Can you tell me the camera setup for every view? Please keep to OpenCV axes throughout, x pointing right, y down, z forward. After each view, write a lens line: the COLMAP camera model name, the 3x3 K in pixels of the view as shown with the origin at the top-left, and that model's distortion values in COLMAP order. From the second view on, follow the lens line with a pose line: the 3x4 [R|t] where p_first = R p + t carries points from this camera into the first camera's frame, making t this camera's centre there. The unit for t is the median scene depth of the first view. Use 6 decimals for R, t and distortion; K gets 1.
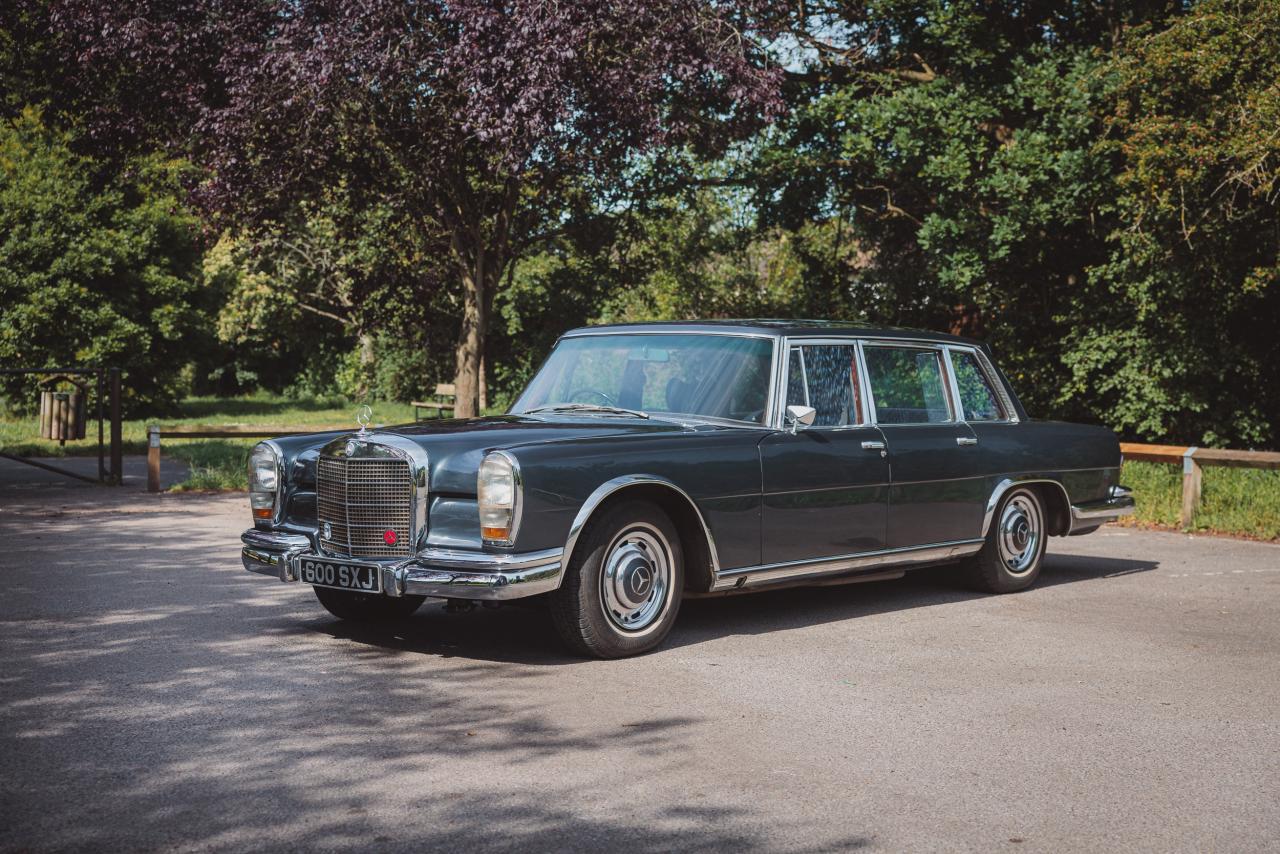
lens RADIAL K [[1767.3, 0, 648.8], [0, 1767.3, 416.0], [0, 0, 1]] dist [0.020823, 0.000000]
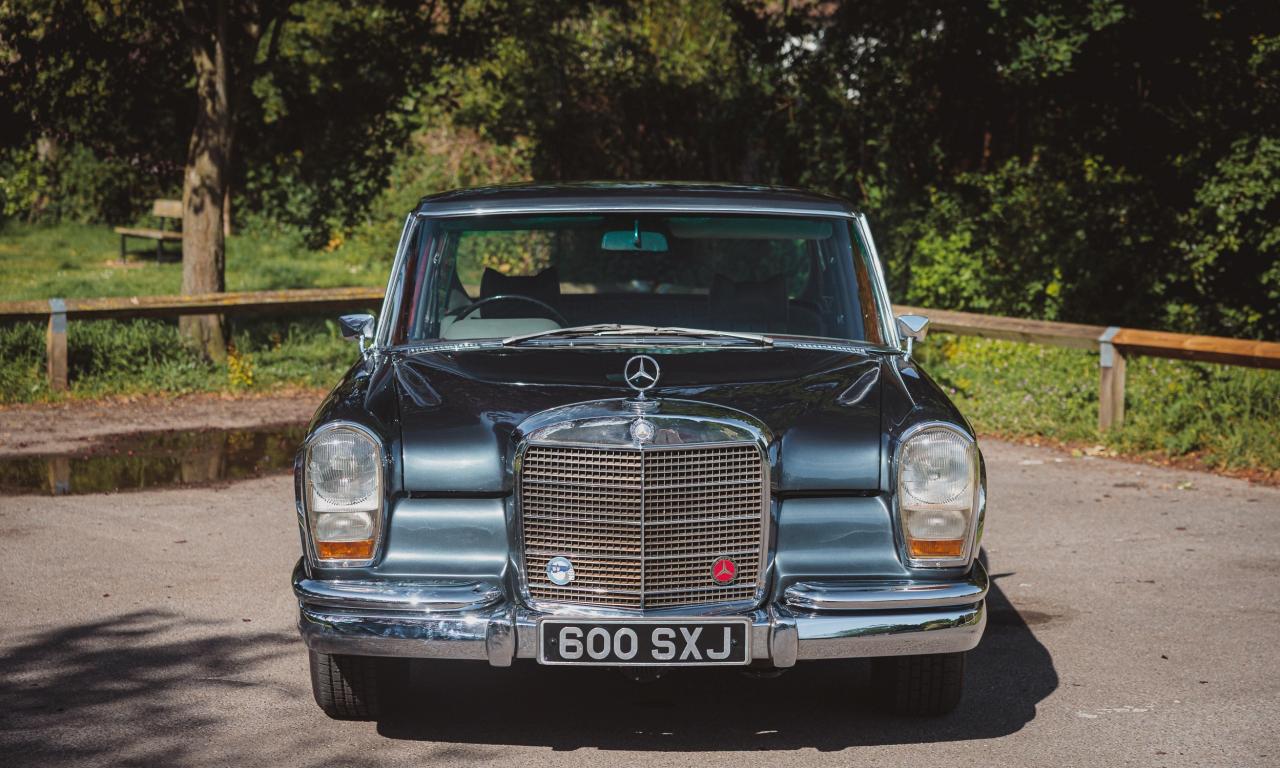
lens RADIAL K [[2522.7, 0, 650.7], [0, 2522.7, 448.9], [0, 0, 1]] dist [-0.035558, 0.000000]
pose [[0.997146, -0.008408, 0.075023, -0.041296], [0.001809, 0.996154, 0.087605, -0.040789], [-0.075471, -0.087219, 0.993326, 0.296461]]
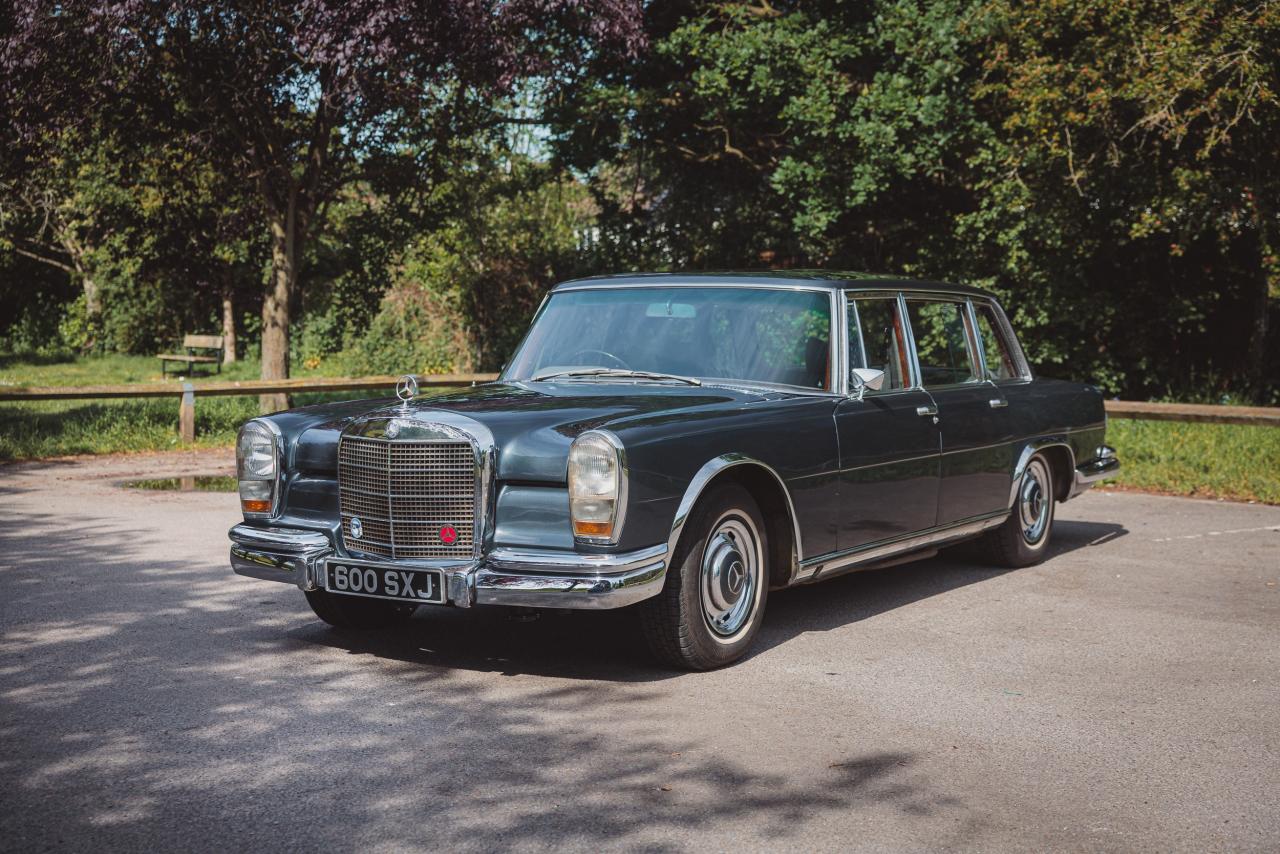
lens RADIAL K [[1767.3, 0, 653.1], [0, 1767.3, 425.9], [0, 0, 1]] dist [0.020823, 0.000000]
pose [[0.986863, -0.015384, 0.160823, -0.138661], [0.009659, 0.999293, 0.036321, -0.008907], [-0.161268, -0.034291, 0.986315, 0.126699]]
